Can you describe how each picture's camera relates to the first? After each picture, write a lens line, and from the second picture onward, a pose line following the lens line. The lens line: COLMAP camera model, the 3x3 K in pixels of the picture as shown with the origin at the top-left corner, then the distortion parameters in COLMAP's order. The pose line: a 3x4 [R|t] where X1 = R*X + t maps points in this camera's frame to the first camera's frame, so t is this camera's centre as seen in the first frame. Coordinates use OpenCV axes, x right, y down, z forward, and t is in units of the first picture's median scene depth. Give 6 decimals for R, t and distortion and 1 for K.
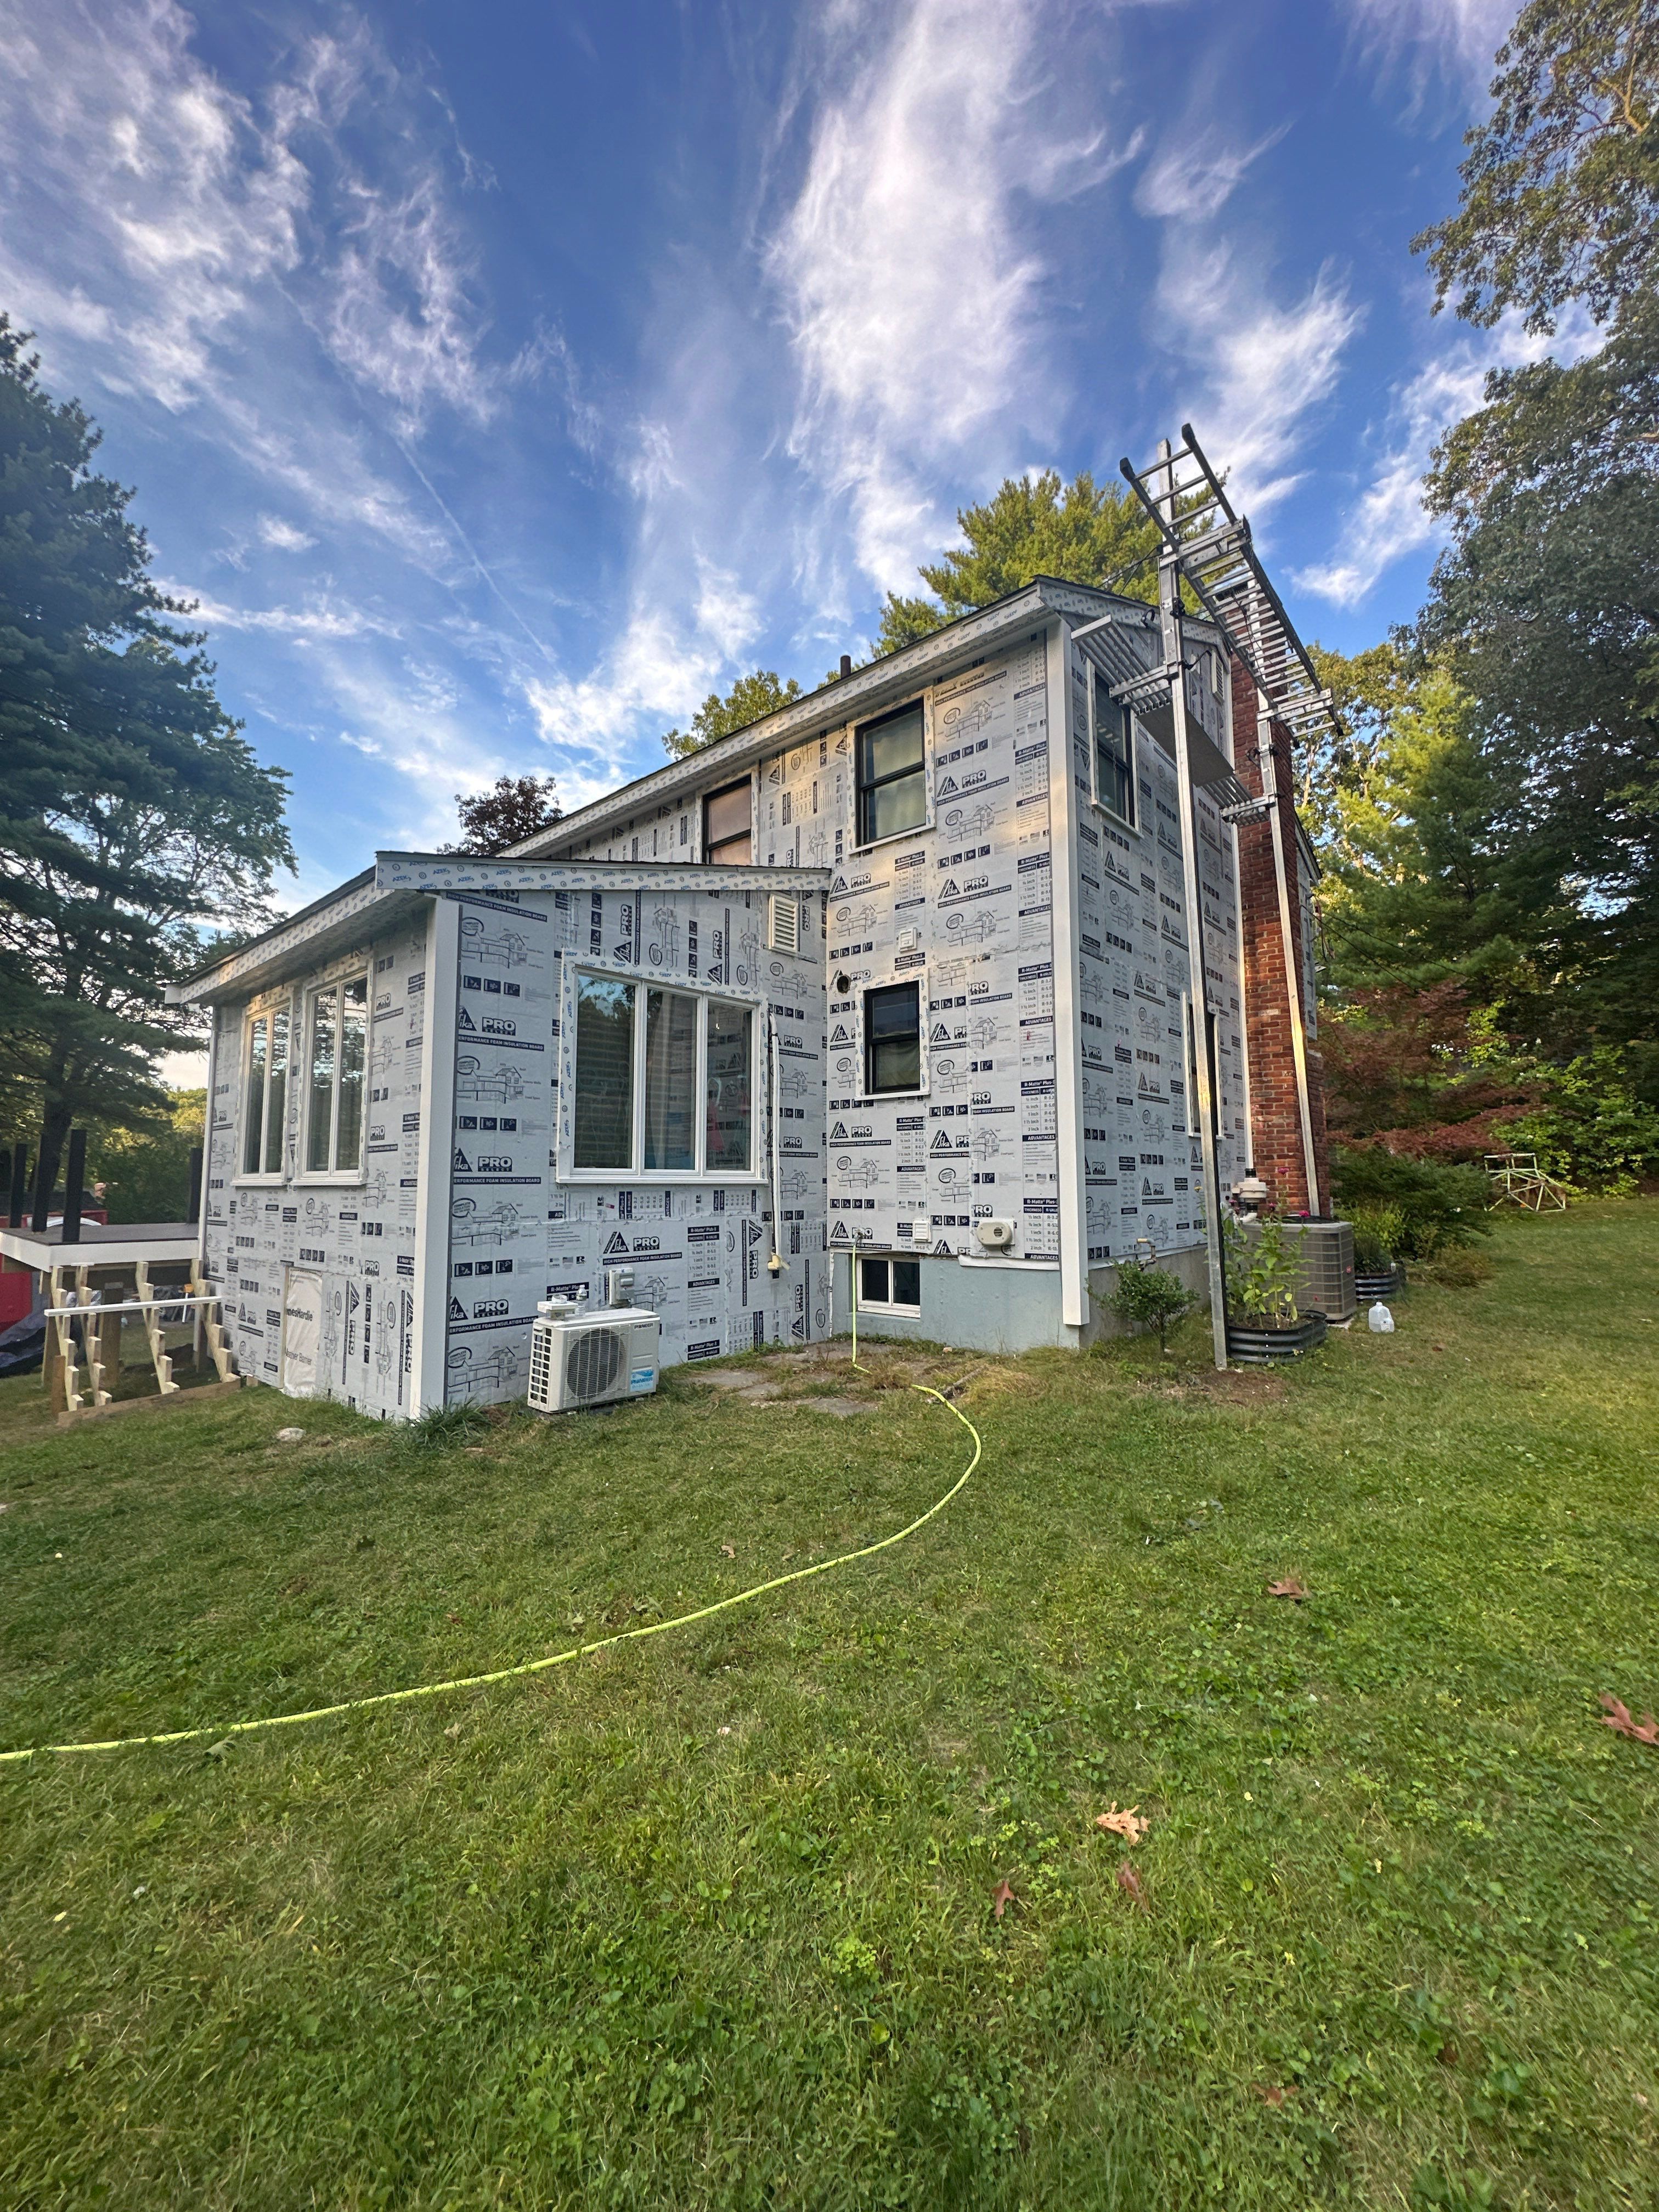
lens RADIAL K [[880.0, 0, 826.7], [0, 880.0, 1105.8], [0, 0, 1]] dist [-0.006309, 0.001295]
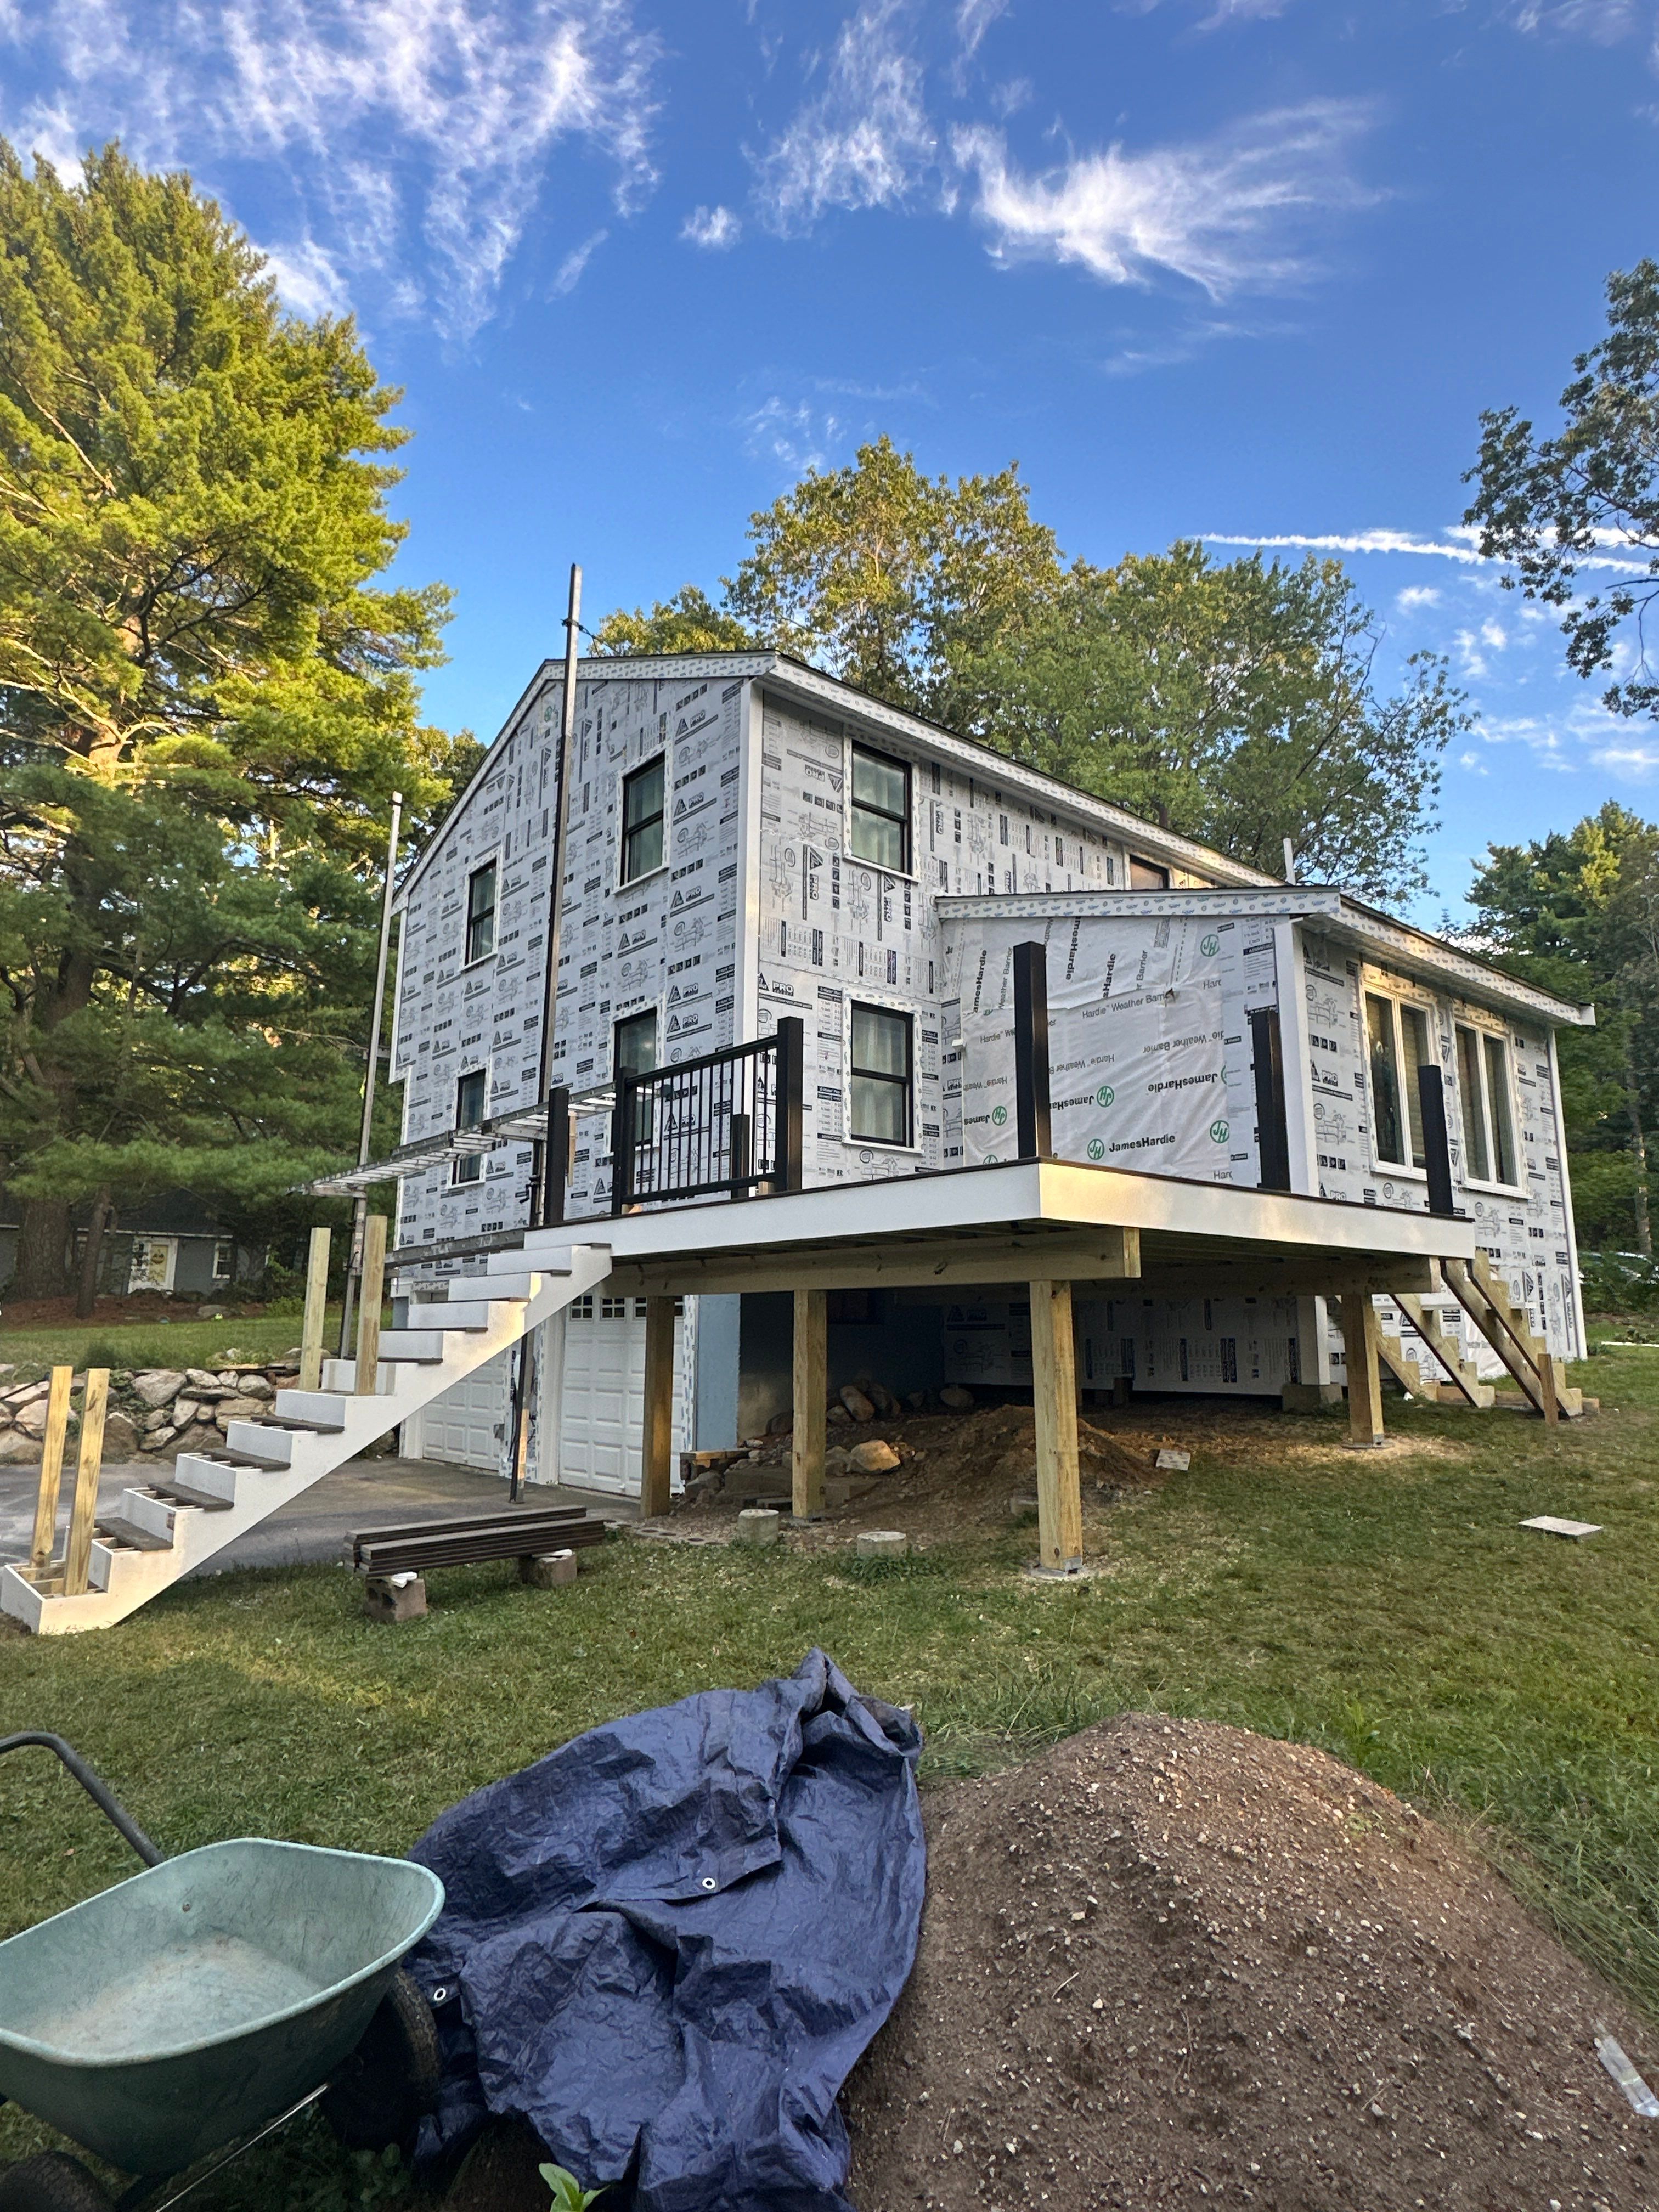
lens RADIAL K [[1237.2, 0, 837.7], [0, 1237.2, 1109.3], [0, 0, 1]] dist [-0.004292, 0.000112]
pose [[0.145529, 0.180564, 0.972737, -2.077811], [-0.095051, 0.981208, -0.167916, 0.304254], [-0.984777, -0.068023, 0.159957, 1.427860]]
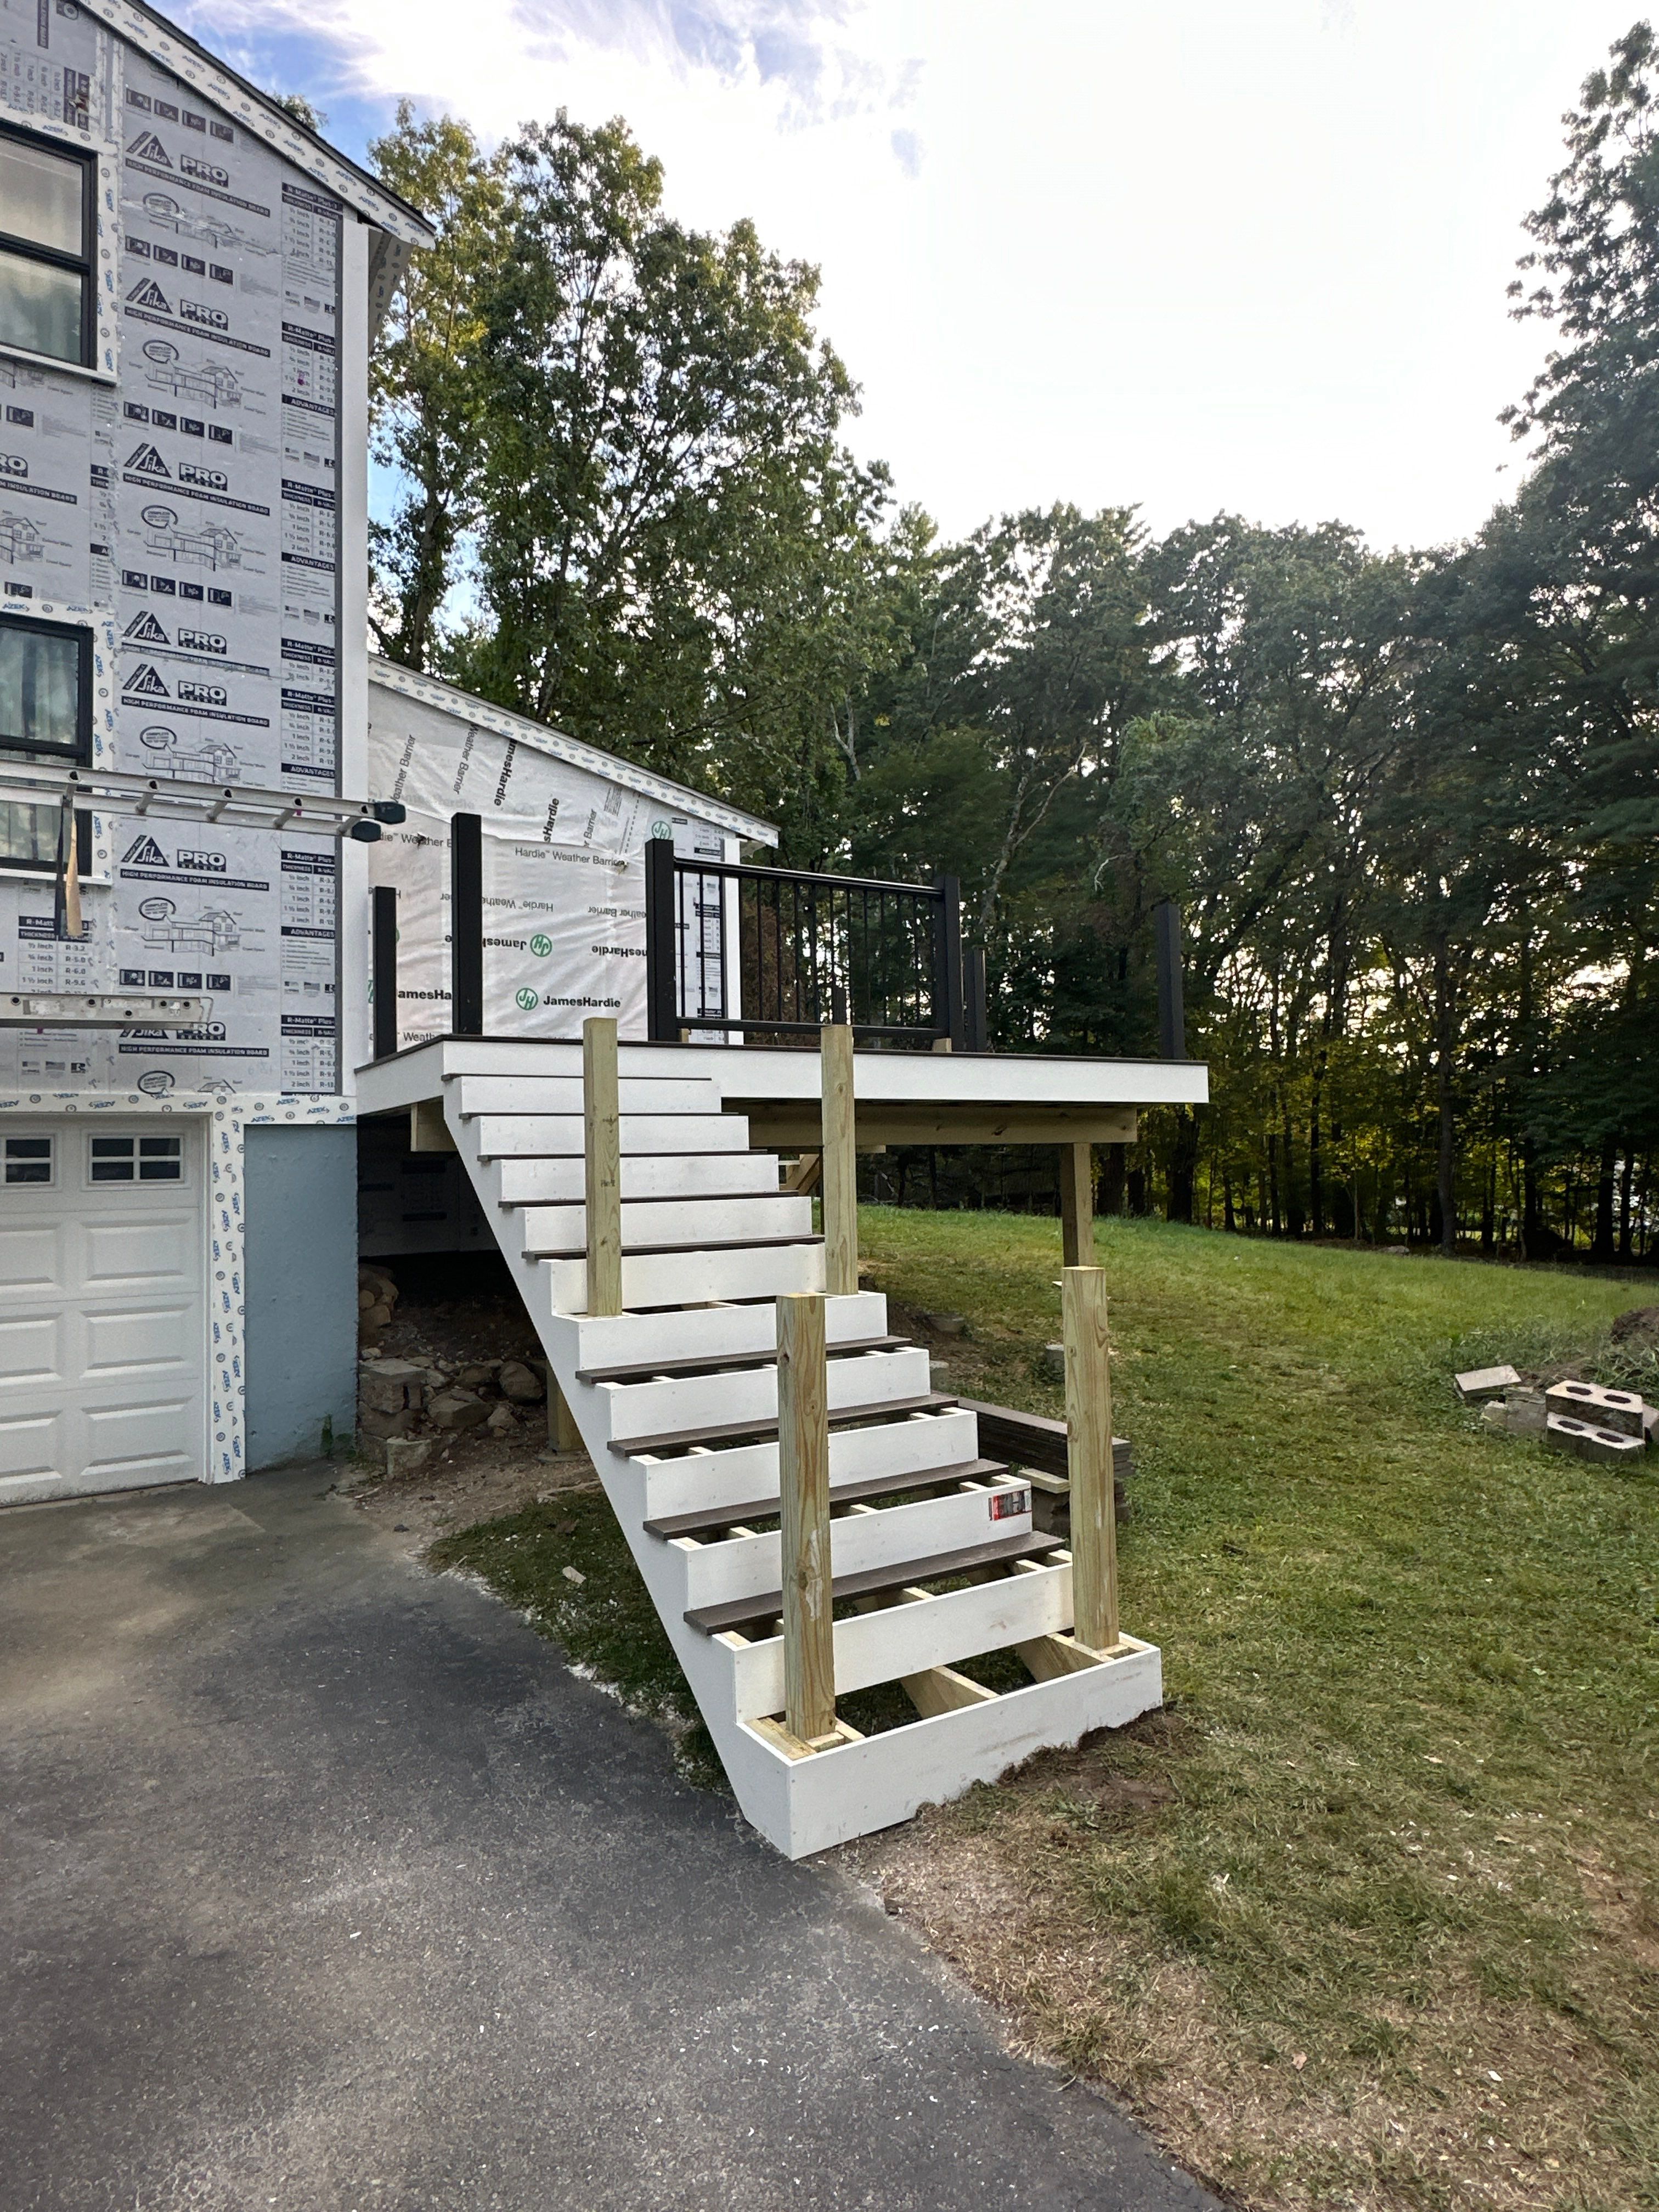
lens RADIAL K [[1275.2, 0, 841.4], [0, 1275.2, 1110.1], [0, 0, 1]] dist [-0.008708, 0.002184]
pose [[-0.959235, 0.040604, 0.279679, -1.359490], [0.001844, 0.990504, -0.137475, 0.392344], [-0.282605, -0.131355, -0.950200, 2.553243]]
